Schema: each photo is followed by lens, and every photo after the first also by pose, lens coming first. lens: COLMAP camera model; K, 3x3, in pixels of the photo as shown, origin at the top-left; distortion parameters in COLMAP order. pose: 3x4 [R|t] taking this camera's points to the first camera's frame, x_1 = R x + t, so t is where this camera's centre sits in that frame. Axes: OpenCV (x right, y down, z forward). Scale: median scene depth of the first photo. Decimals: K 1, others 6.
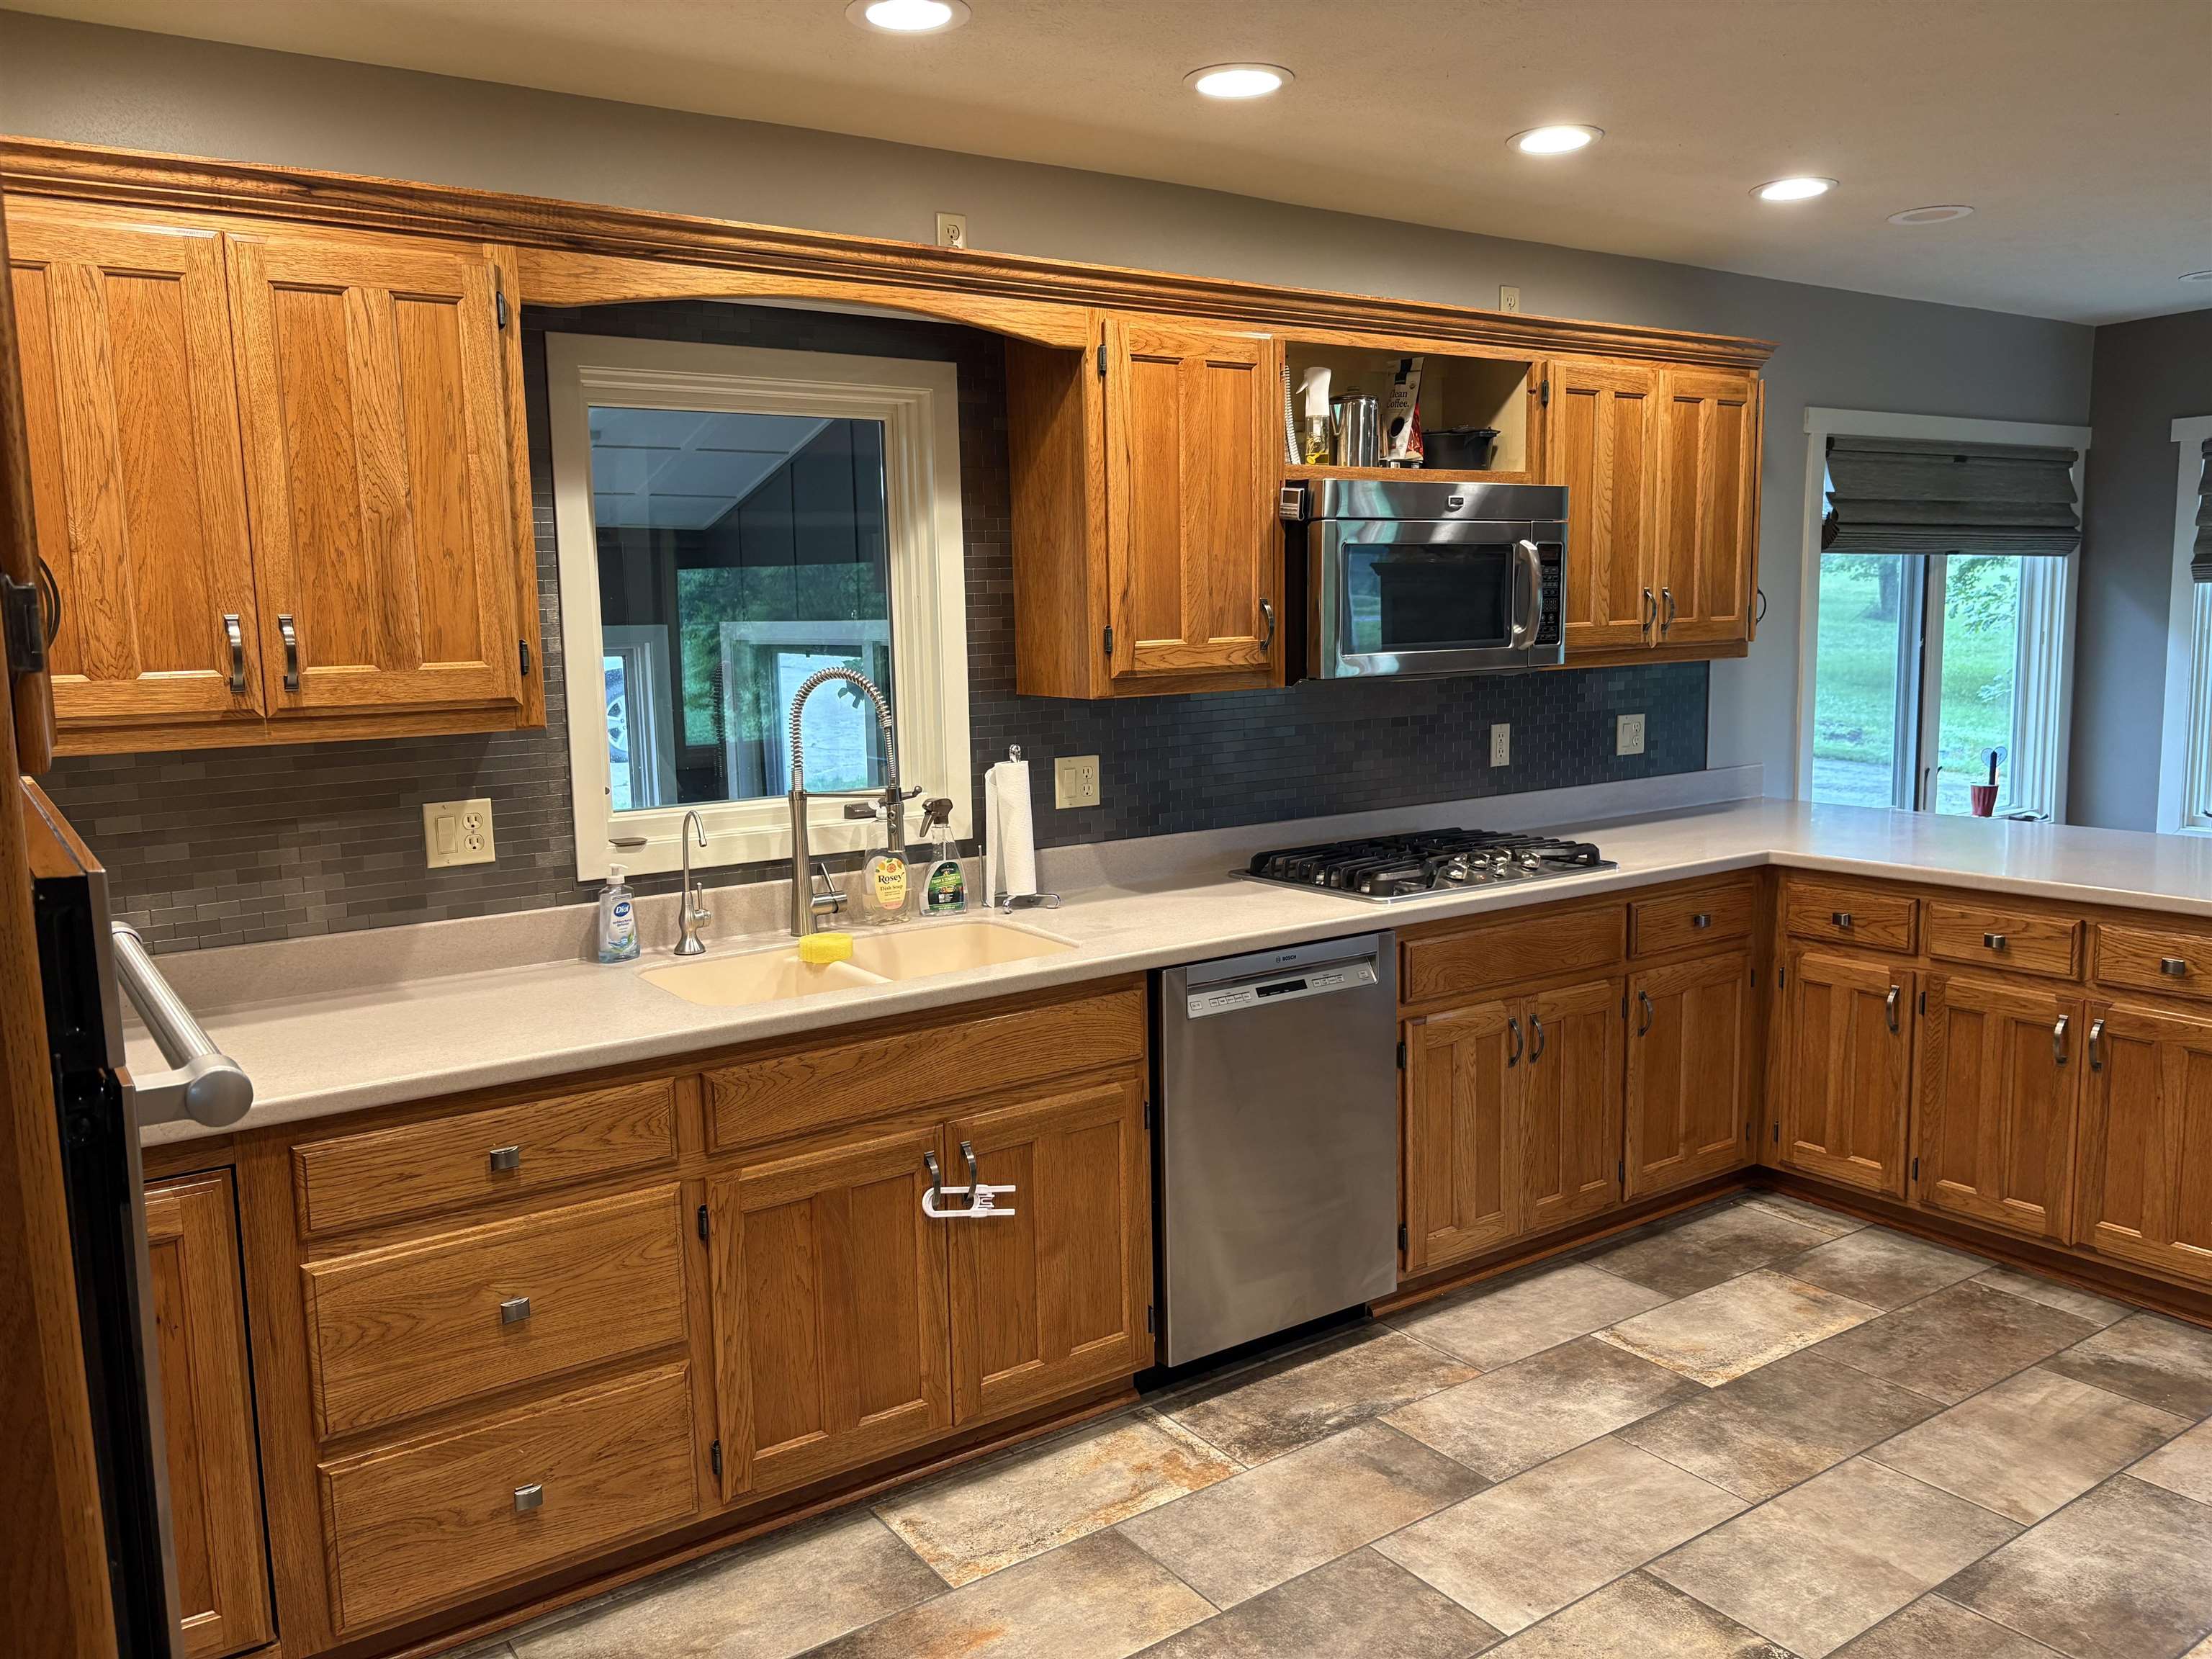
lens RADIAL K [[1673.5, 0, 1111.7], [0, 1673.5, 833.3], [0, 0, 1]] dist [0.042740, -0.050357]
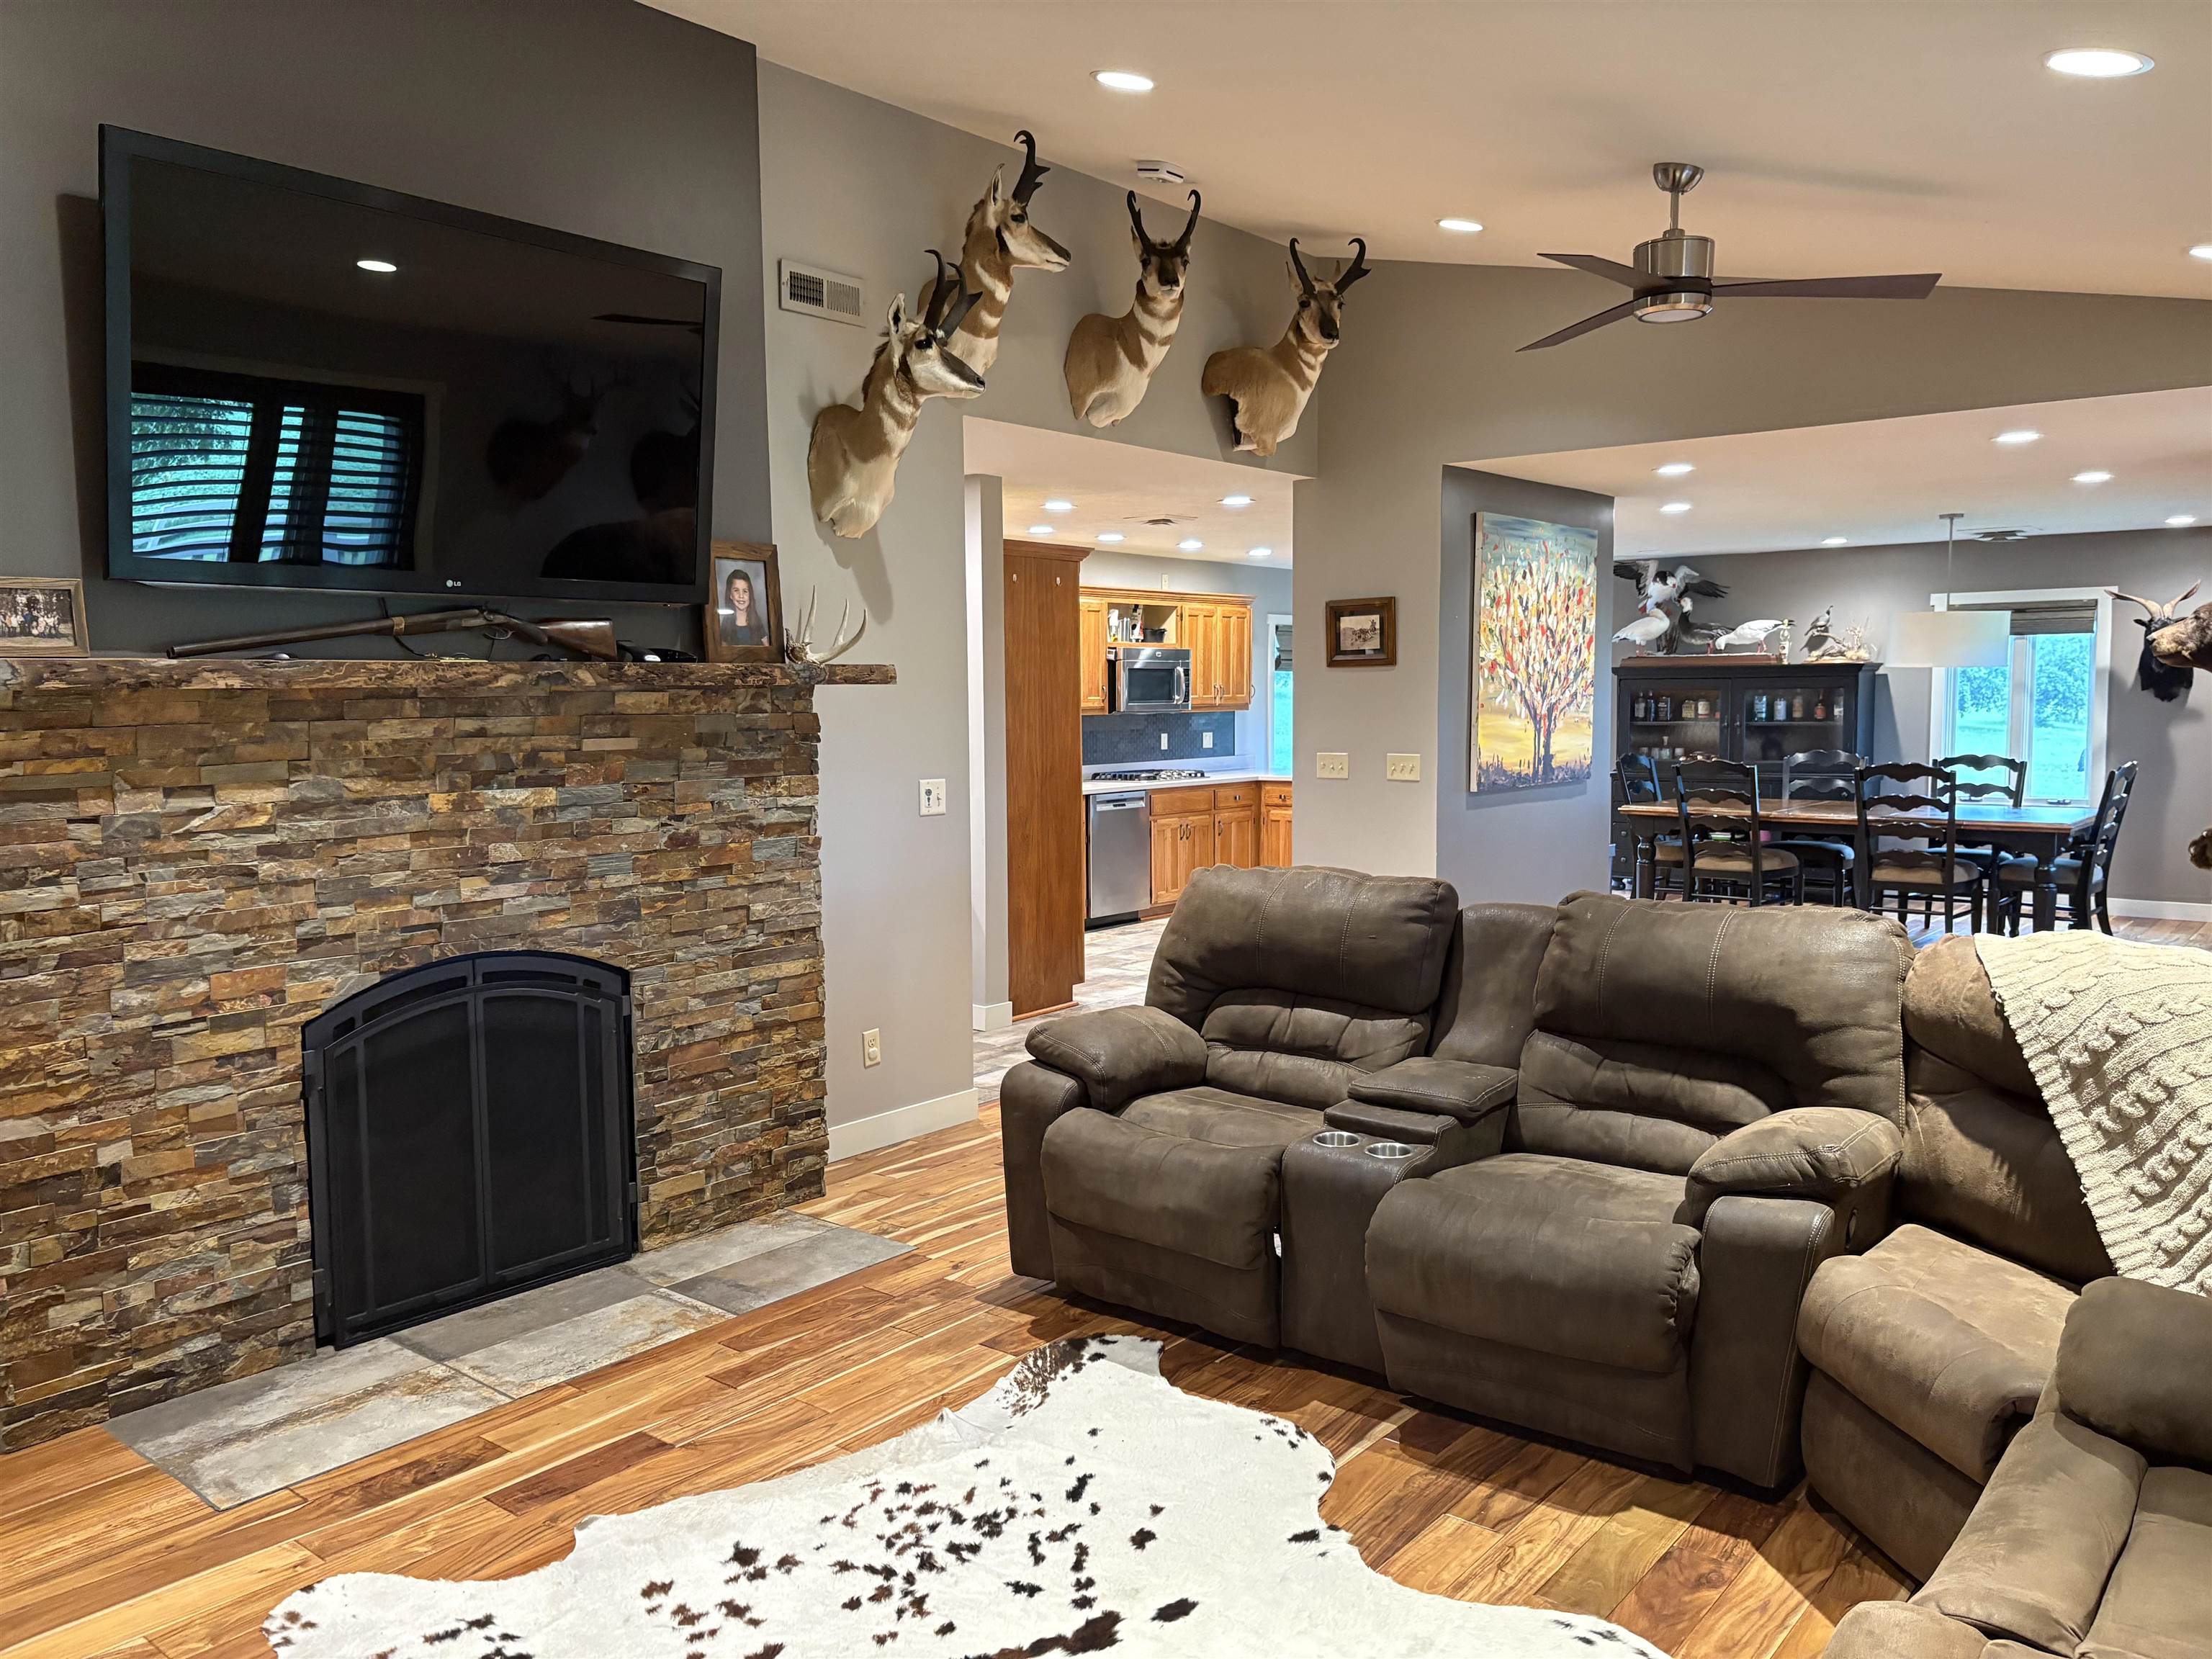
lens RADIAL K [[1673.5, 0, 1117.7], [0, 1673.5, 833.9], [0, 0, 1]] dist [0.042740, -0.050357]
pose [[0.959790, -0.012966, 0.280419, -0.762752], [0.027147, 0.998538, -0.046744, 0.281797], [-0.279403, 0.052477, 0.958739, -1.979292]]
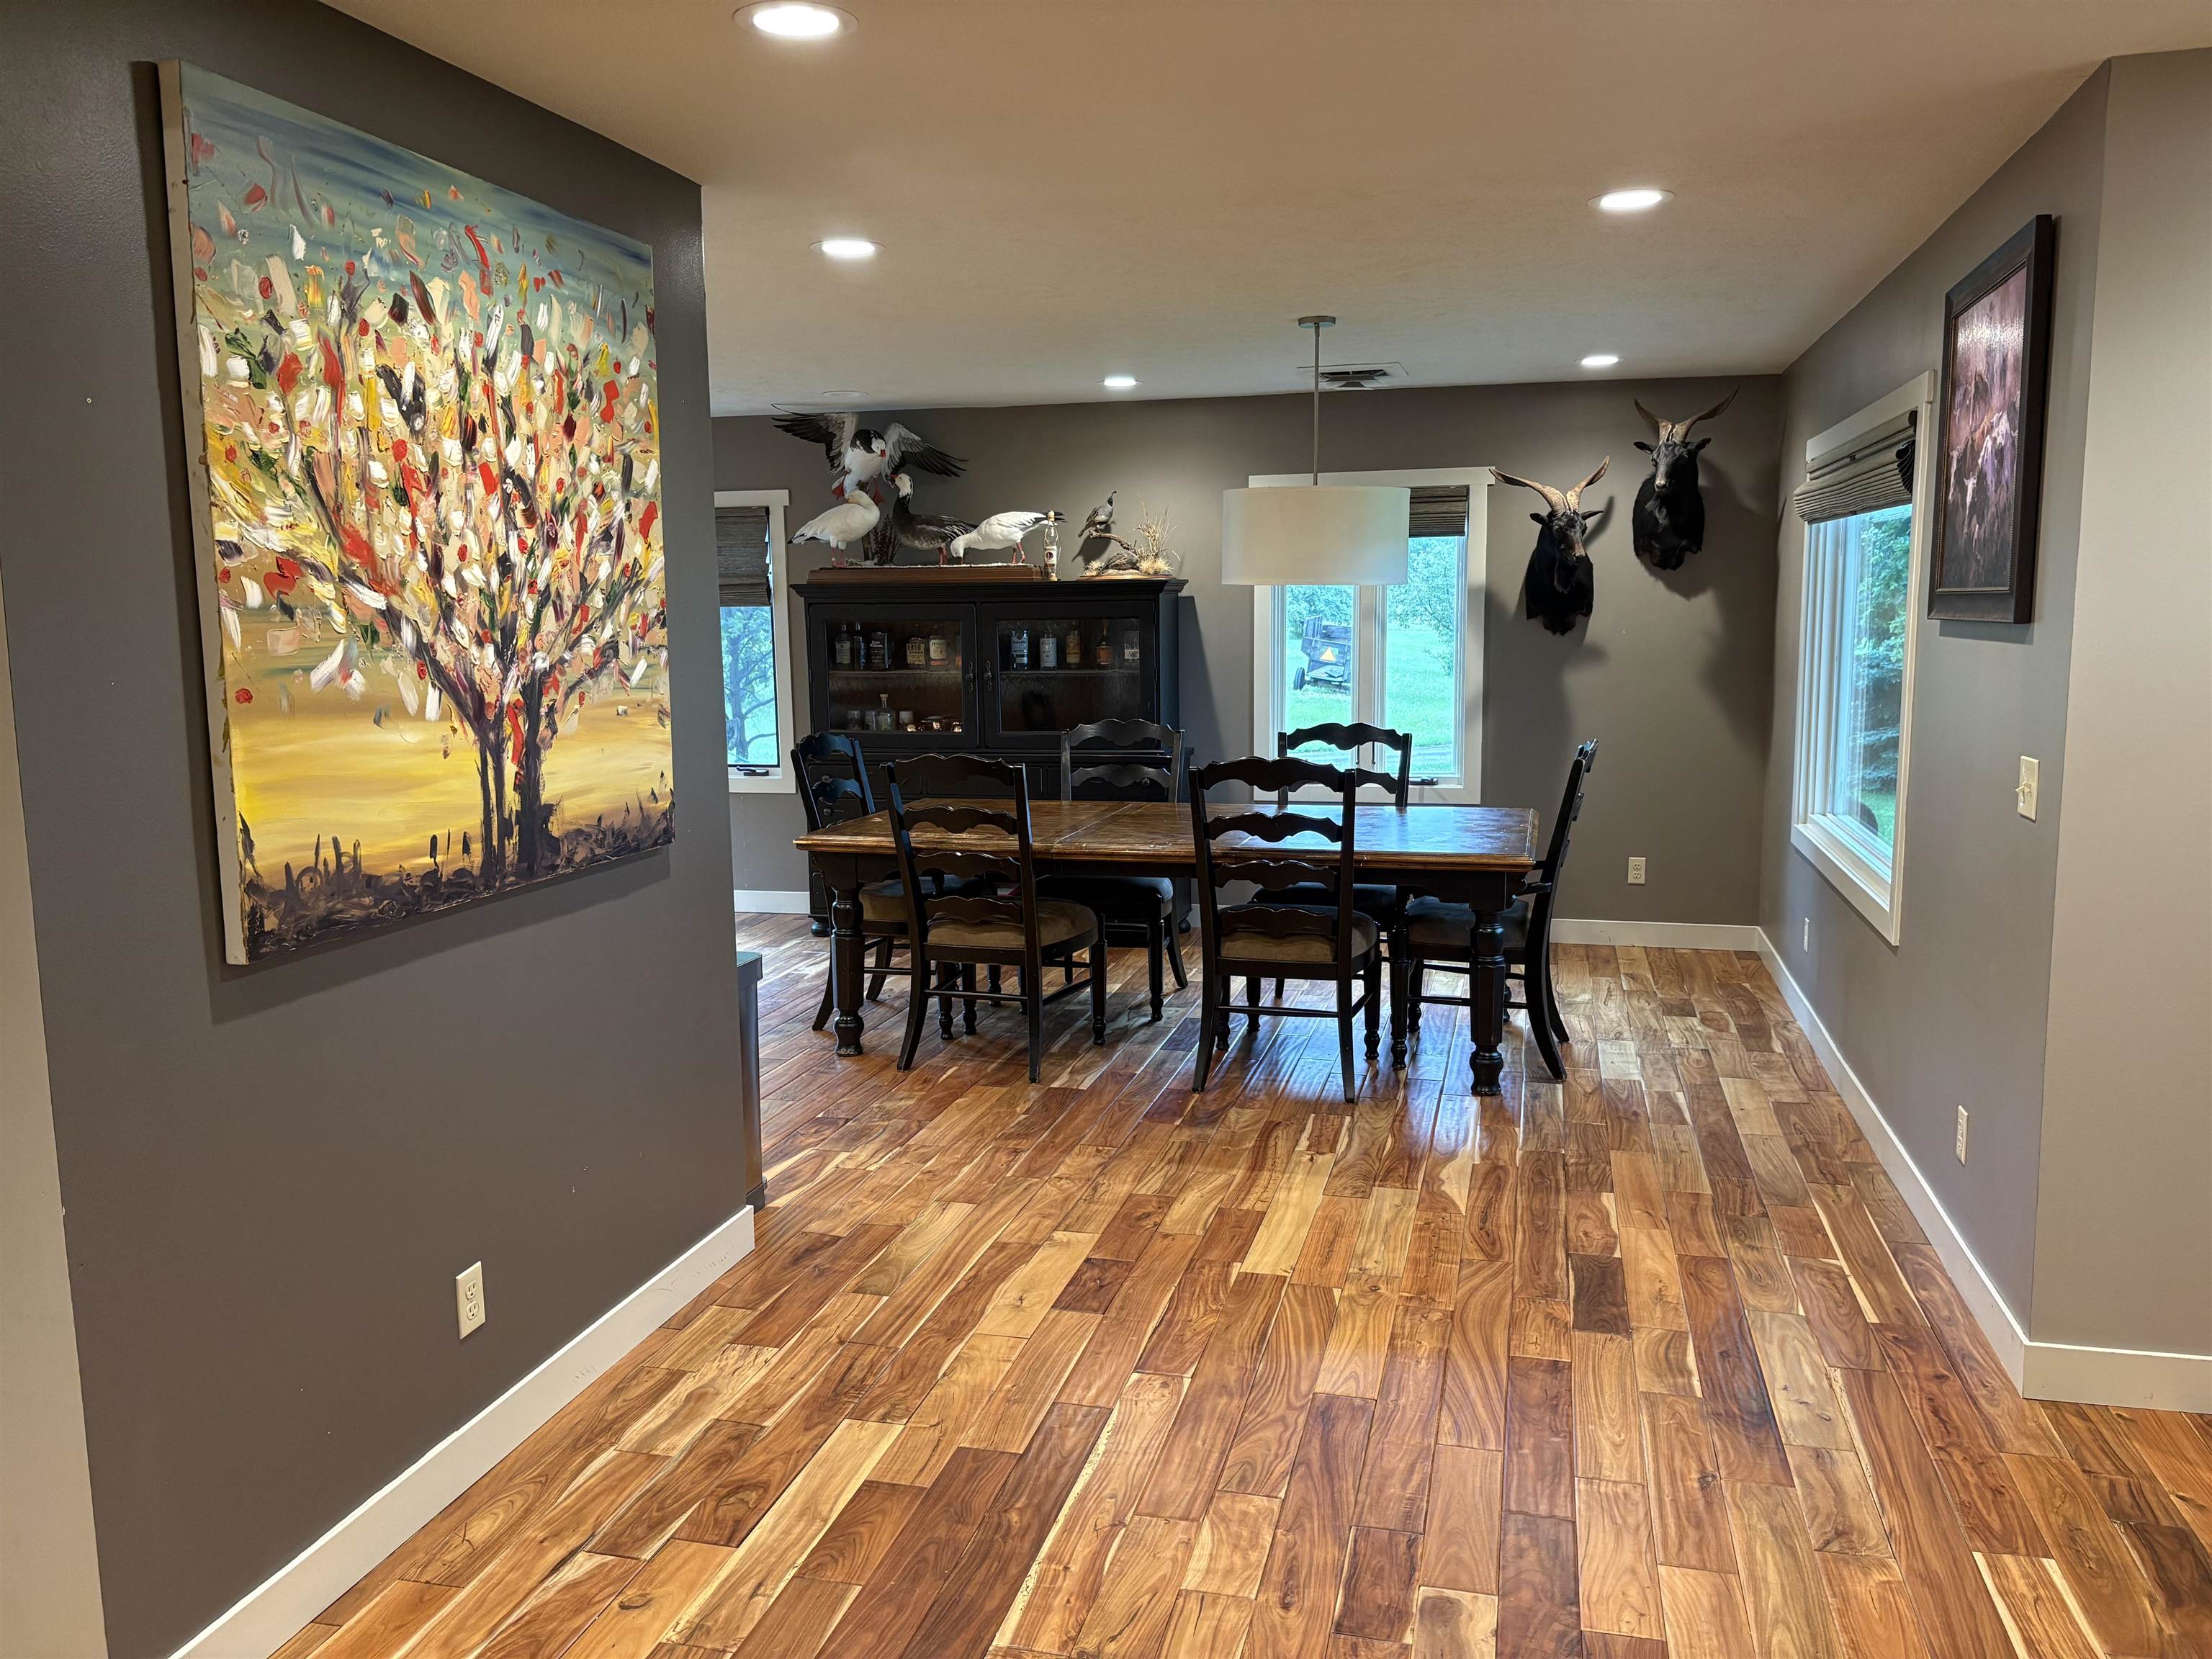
lens RADIAL K [[1673.5, 0, 1104.5], [0, 1673.5, 832.7], [0, 0, 1]] dist [0.042740, -0.050357]
pose [[0.760452, -0.078961, 0.644575, 0.117276], [0.083871, 0.996209, 0.023088, 0.097884], [-0.643955, 0.036504, 0.764192, -0.800402]]
